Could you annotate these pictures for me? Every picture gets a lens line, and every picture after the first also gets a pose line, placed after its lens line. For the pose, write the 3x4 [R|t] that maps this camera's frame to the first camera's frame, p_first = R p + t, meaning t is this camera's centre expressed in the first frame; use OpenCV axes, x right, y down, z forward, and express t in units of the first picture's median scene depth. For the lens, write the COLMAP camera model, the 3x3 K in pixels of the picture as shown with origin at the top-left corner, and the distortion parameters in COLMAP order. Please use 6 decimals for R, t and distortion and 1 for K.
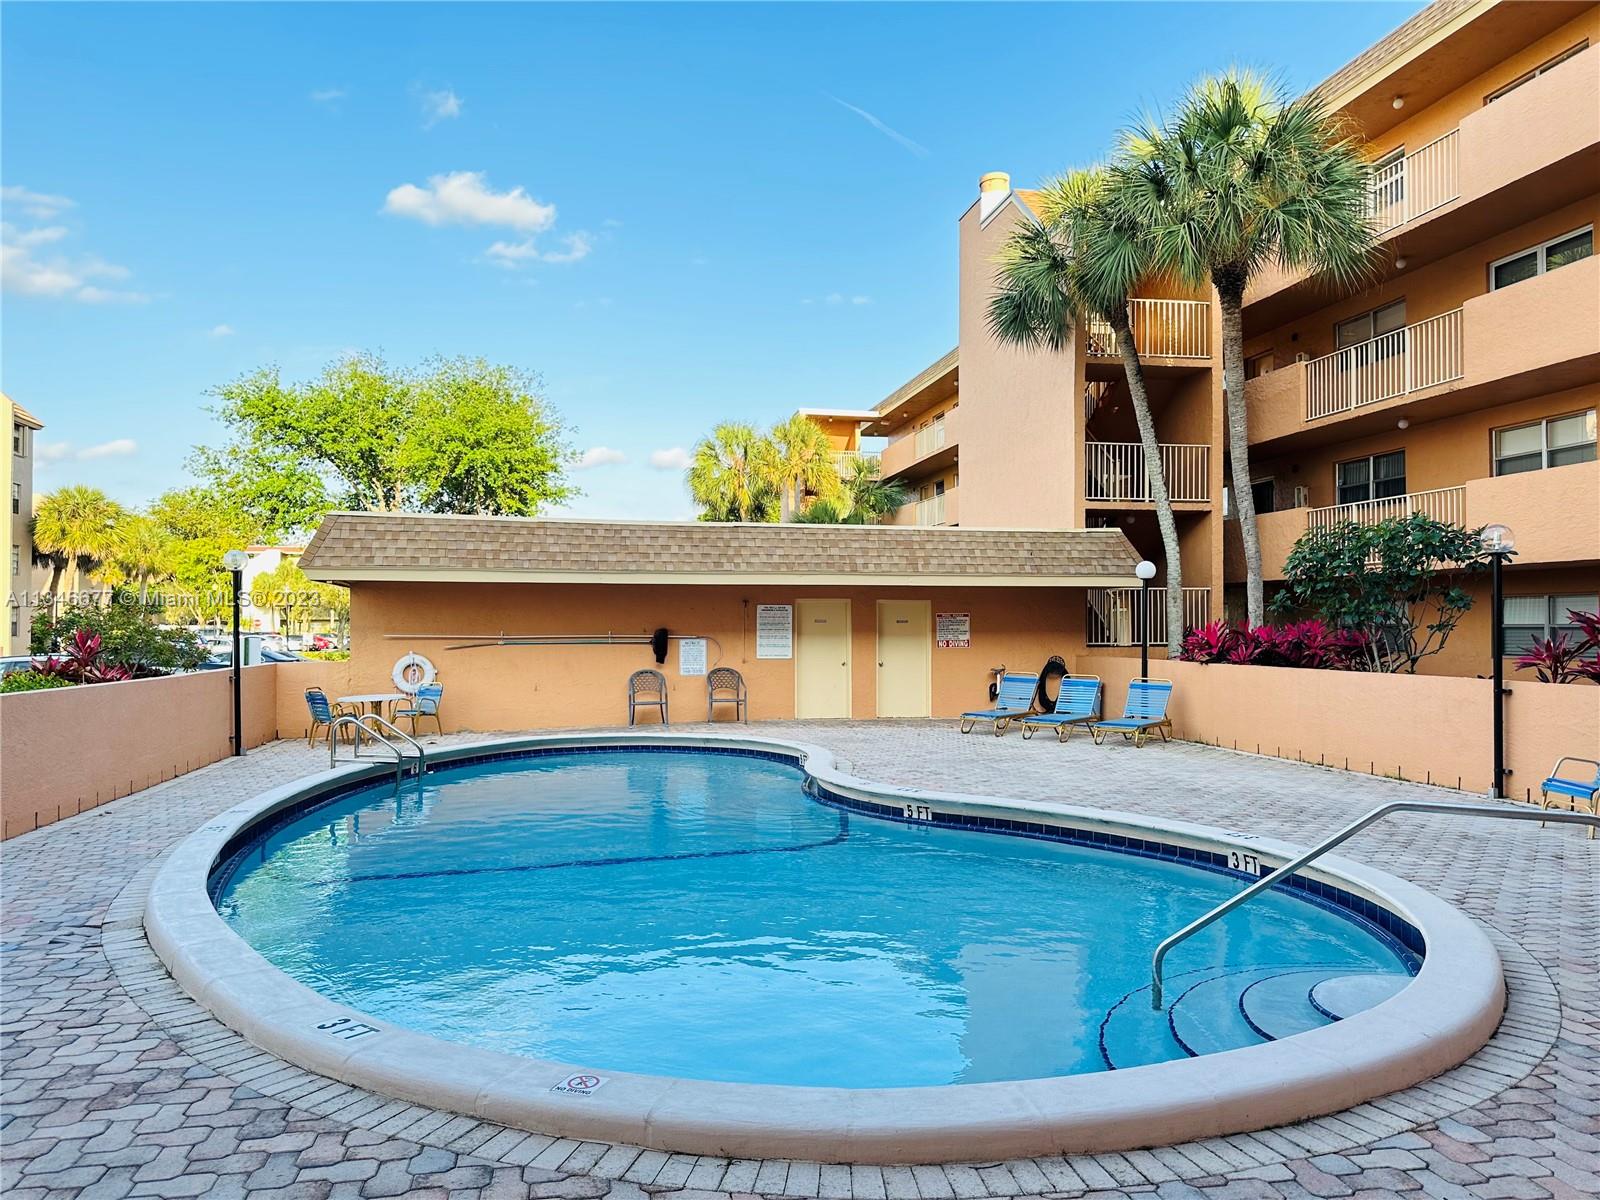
lens RADIAL K [[1180.5, 0, 800.0], [0, 1180.5, 600.0], [0, 0, 1]] dist [0.165131, -0.000918]
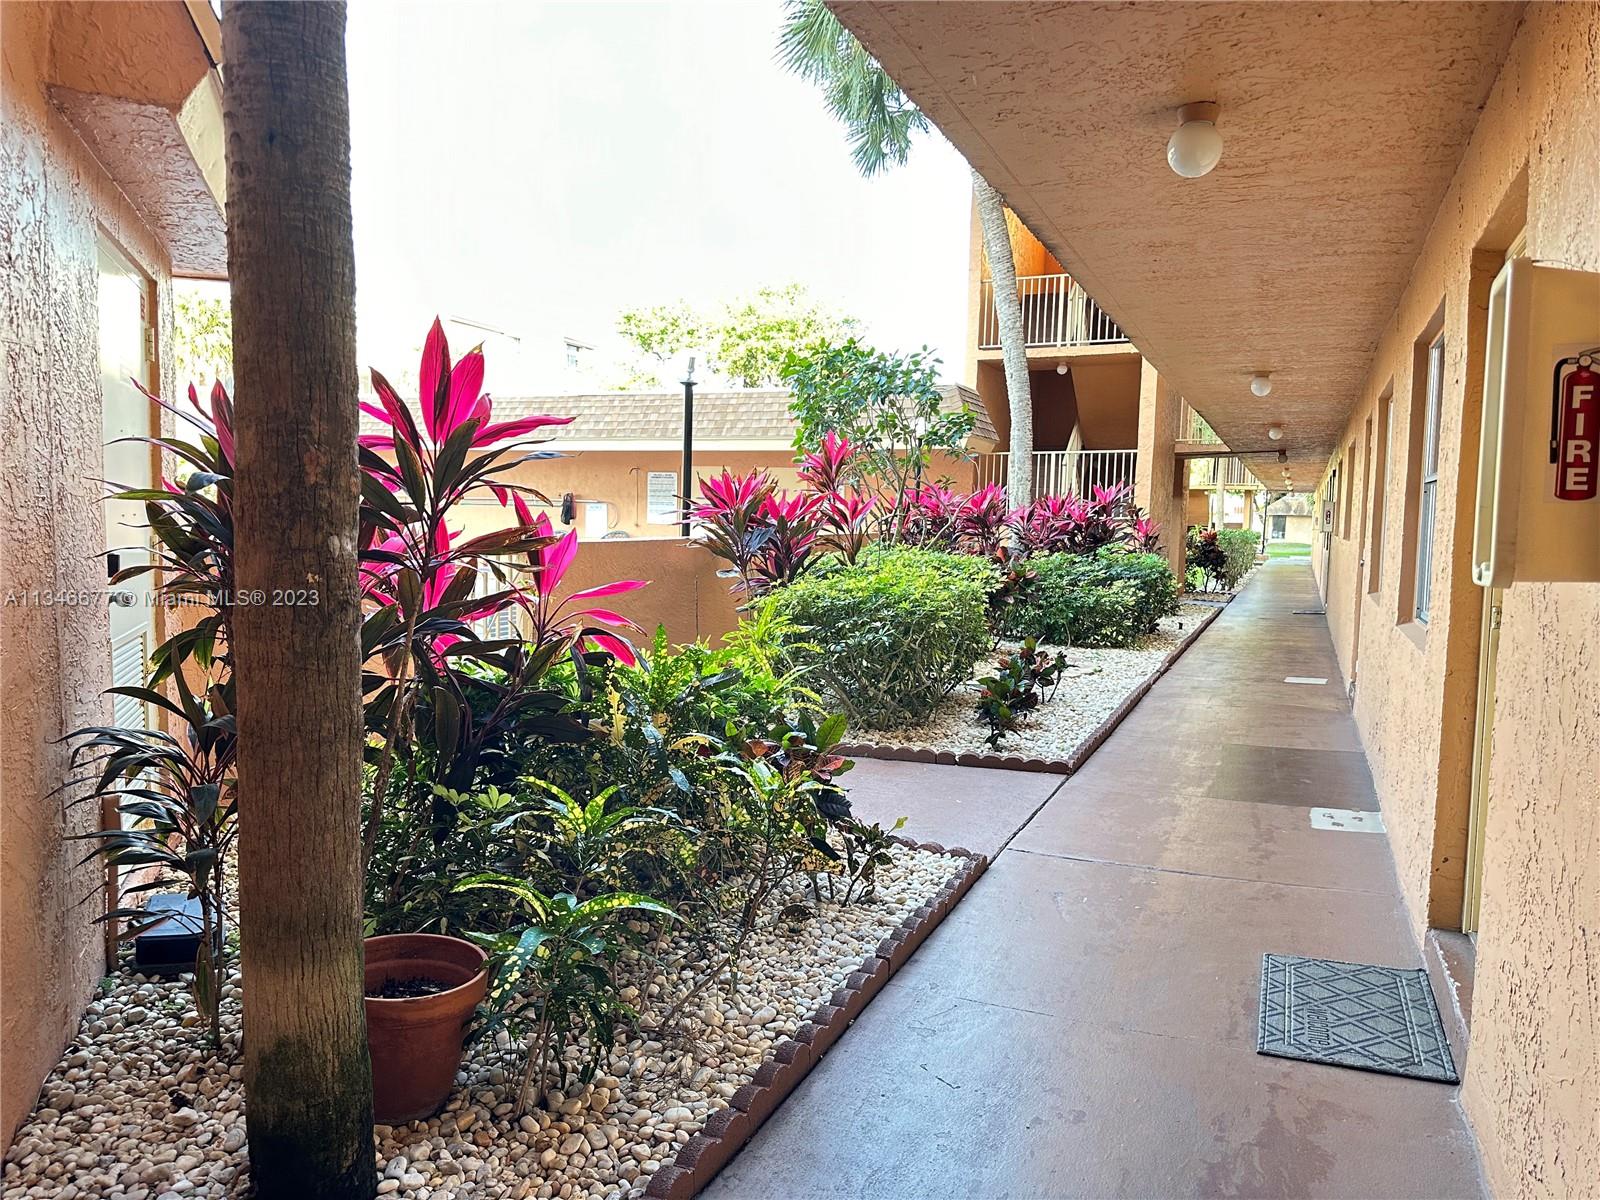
lens RADIAL K [[1180.5, 0, 800.0], [0, 1180.5, 600.0], [0, 0, 1]] dist [0.165131, -0.000918]
pose [[0.820531, 0.055010, -0.568949, 0.688023], [-0.002987, 0.995757, 0.091969, 0.020191], [0.571594, -0.073764, 0.817214, 0.211063]]
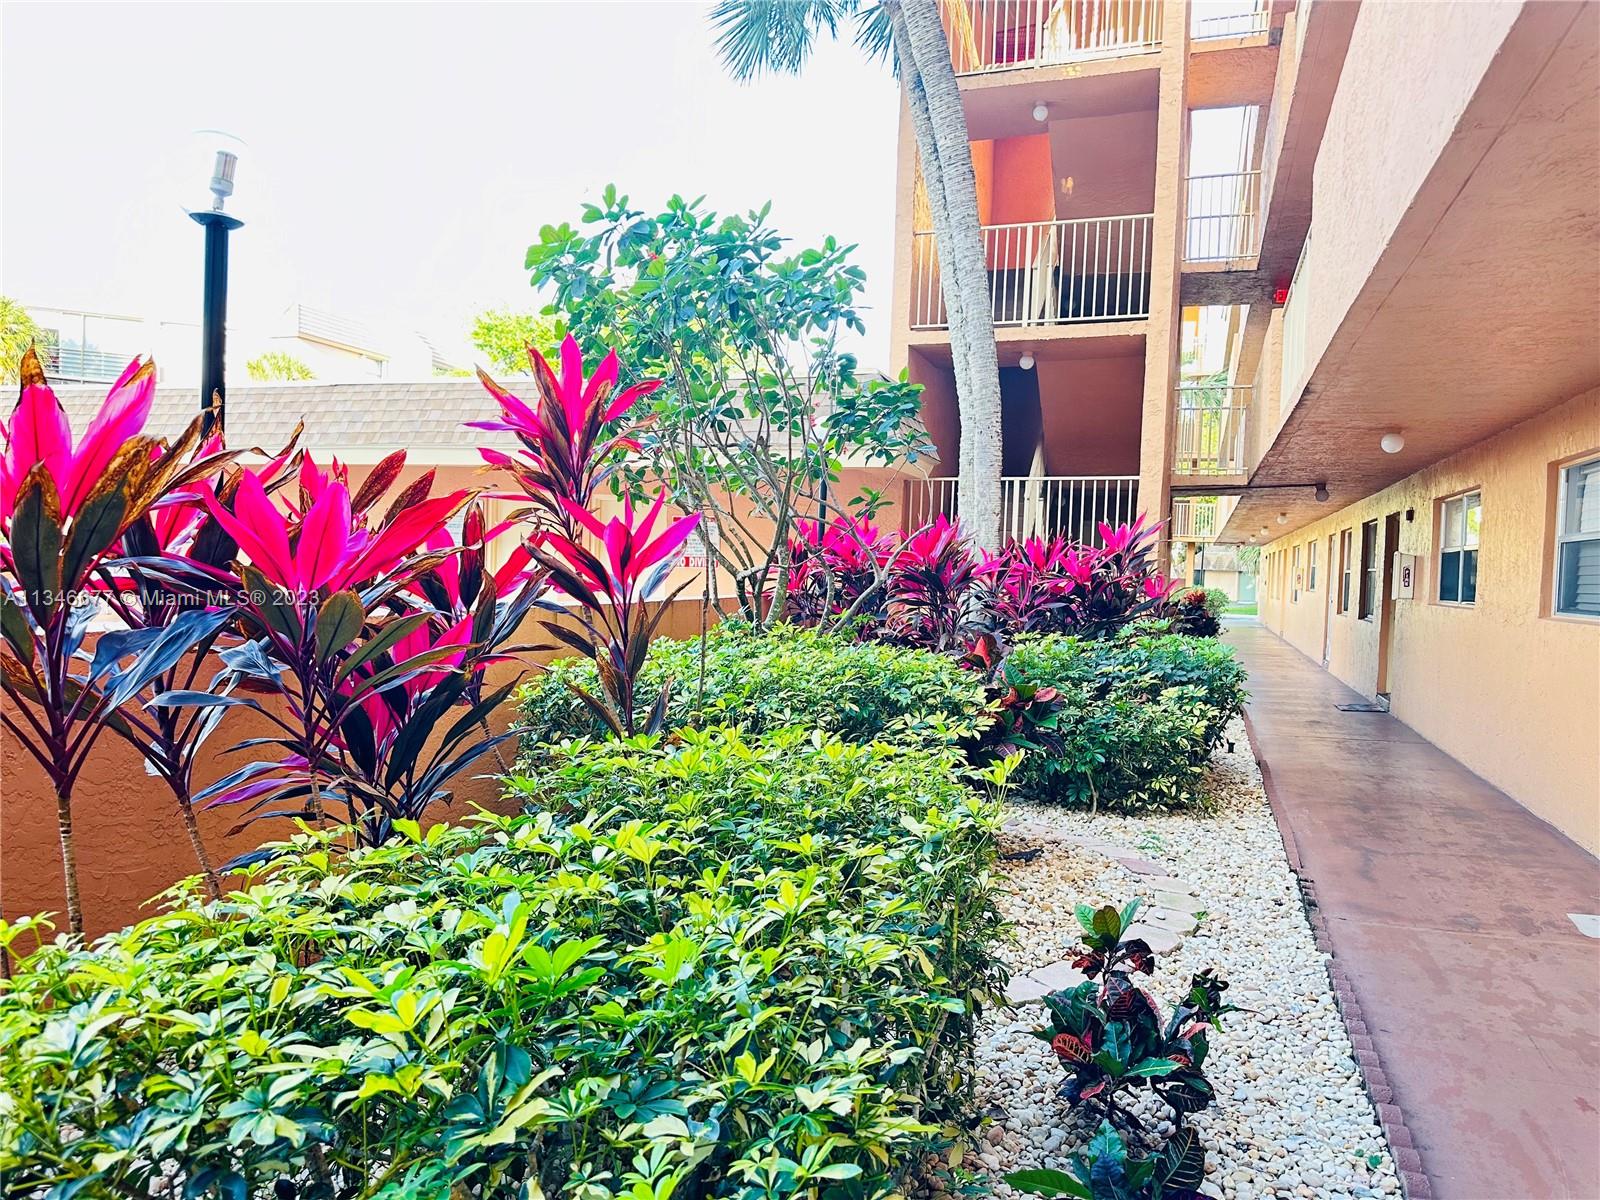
lens RADIAL K [[1180.5, 0, 800.0], [0, 1180.5, 600.0], [0, 0, 1]] dist [0.165131, -0.000918]
pose [[0.859950, 0.040392, -0.508778, 0.544616], [-0.016729, 0.998559, 0.051000, 0.025327], [0.510105, -0.035346, 0.859386, 0.475647]]
